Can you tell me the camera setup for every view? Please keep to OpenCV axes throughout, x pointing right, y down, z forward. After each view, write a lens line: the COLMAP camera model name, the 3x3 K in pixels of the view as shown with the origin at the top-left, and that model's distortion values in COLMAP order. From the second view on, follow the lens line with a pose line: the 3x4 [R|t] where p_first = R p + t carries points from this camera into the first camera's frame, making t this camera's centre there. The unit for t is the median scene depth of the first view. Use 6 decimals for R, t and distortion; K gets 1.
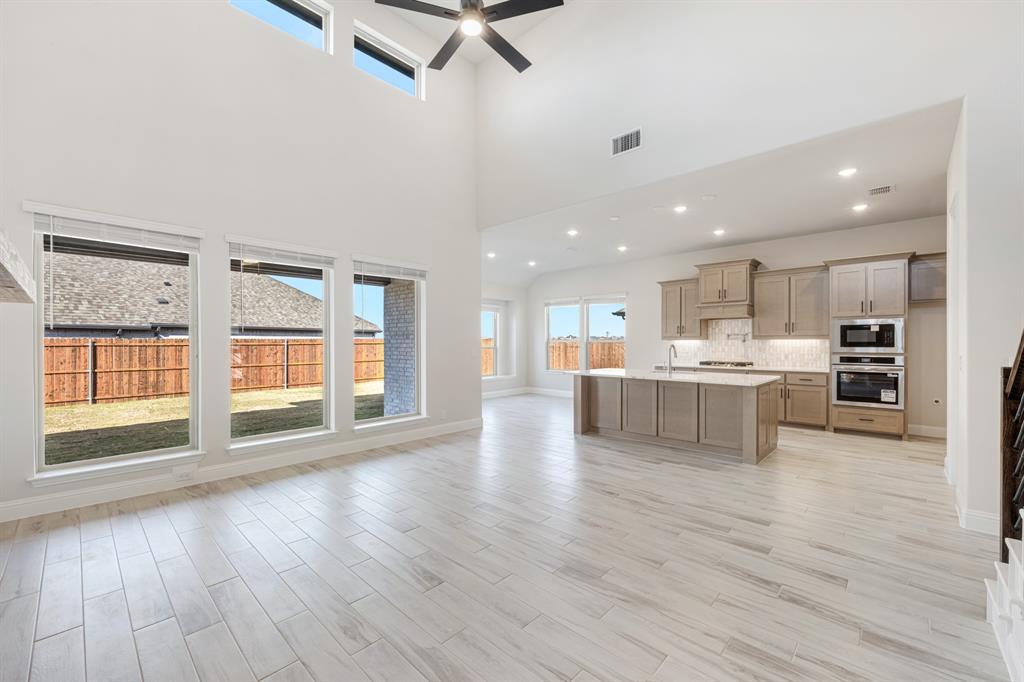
lens RADIAL K [[418.6, 0, 514.1], [0, 418.6, 346.1], [0, 0, 1]] dist [-0.003095, -0.000042]
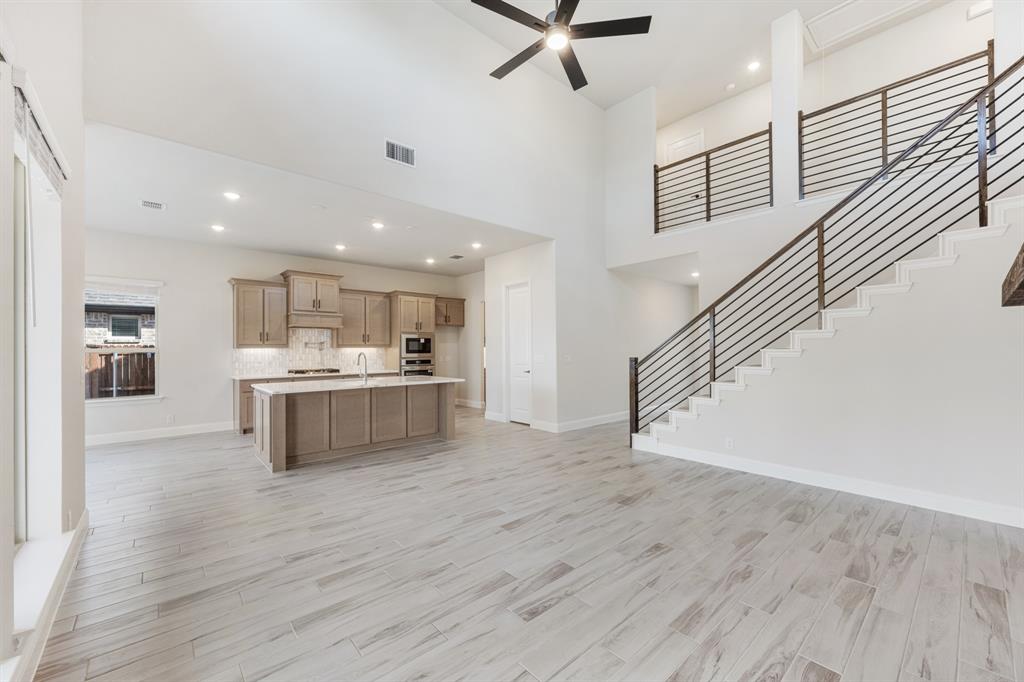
lens RADIAL K [[405.4, 0, 514.5], [0, 405.4, 343.8], [0, 0, 1]] dist [-0.009629, 0.000501]
pose [[0.090417, 0.014759, 0.995795, -0.539441], [0.014212, 0.999769, -0.016108, -0.003142], [-0.995803, 0.015609, 0.090186, 0.504695]]
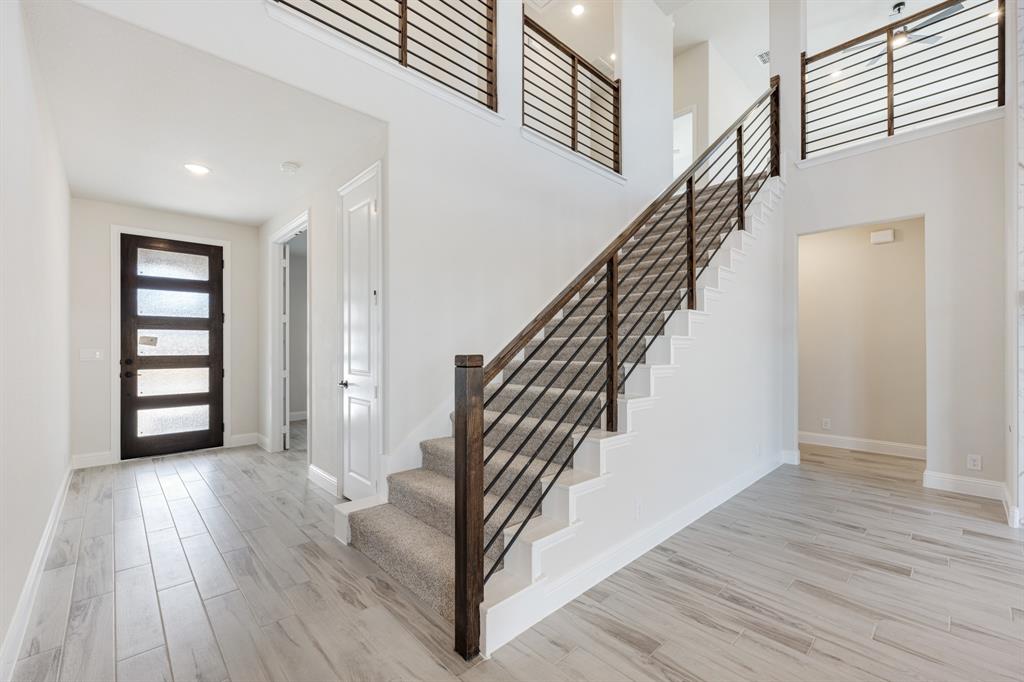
lens RADIAL K [[418.6, 0, 511.8], [0, 418.6, 344.9], [0, 0, 1]] dist [-0.003095, -0.000042]
pose [[-0.997549, 0.003673, 0.069881, 0.339362], [0.003724, 0.999993, 0.000607, 0.011409], [-0.069878, 0.000866, -0.997555, 0.603920]]
